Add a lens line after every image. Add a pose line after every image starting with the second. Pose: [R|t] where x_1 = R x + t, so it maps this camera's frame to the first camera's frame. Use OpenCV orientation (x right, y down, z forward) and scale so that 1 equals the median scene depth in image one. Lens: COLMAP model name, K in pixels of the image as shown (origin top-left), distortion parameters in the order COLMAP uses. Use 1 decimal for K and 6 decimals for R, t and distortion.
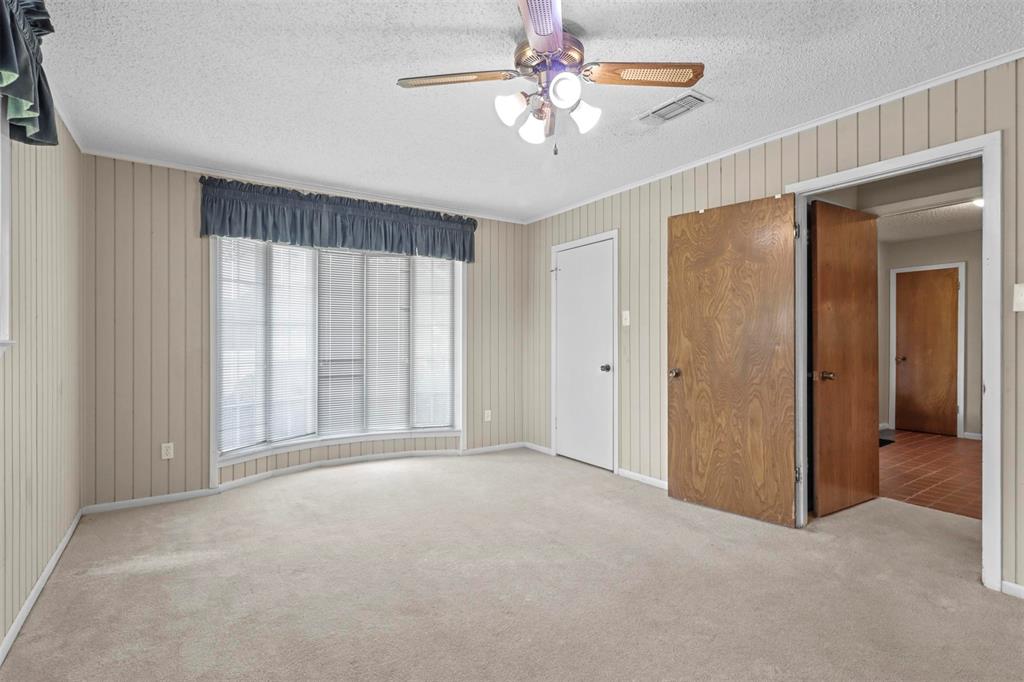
lens RADIAL K [[481.7, 0, 510.9], [0, 481.7, 337.5], [0, 0, 1]] dist [-0.002525, -0.000910]
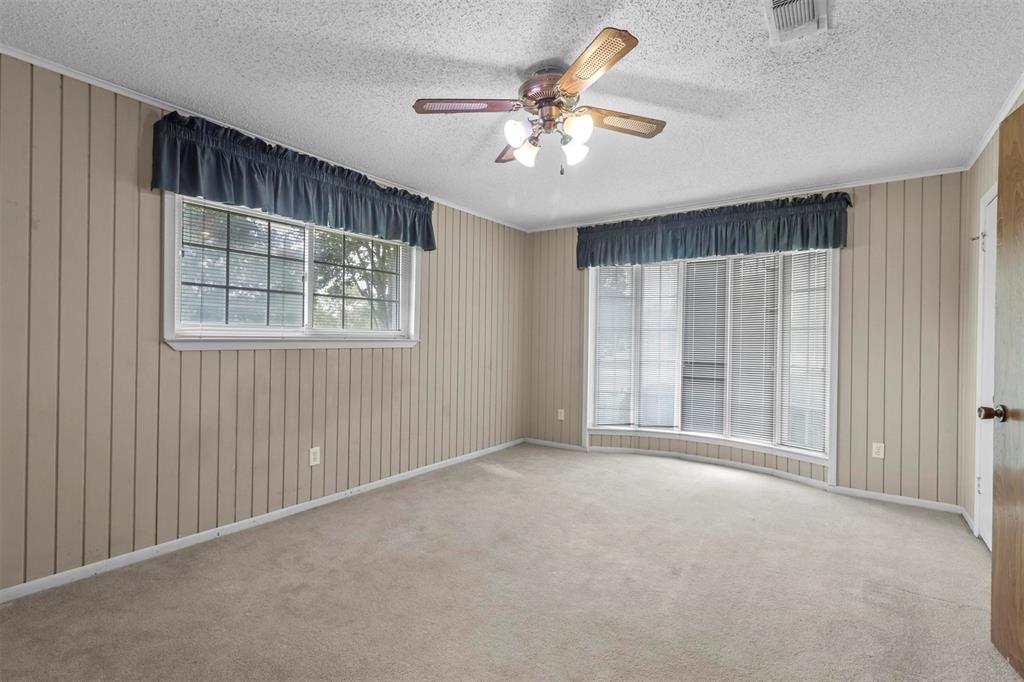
lens RADIAL K [[481.7, 0, 510.9], [0, 481.7, 337.5], [0, 0, 1]] dist [-0.002525, -0.000910]
pose [[0.350955, 0.000380, -0.936392, 0.583270], [-0.016064, 0.999855, -0.005615, 0.004021], [0.936254, 0.017013, 0.350910, 0.283054]]
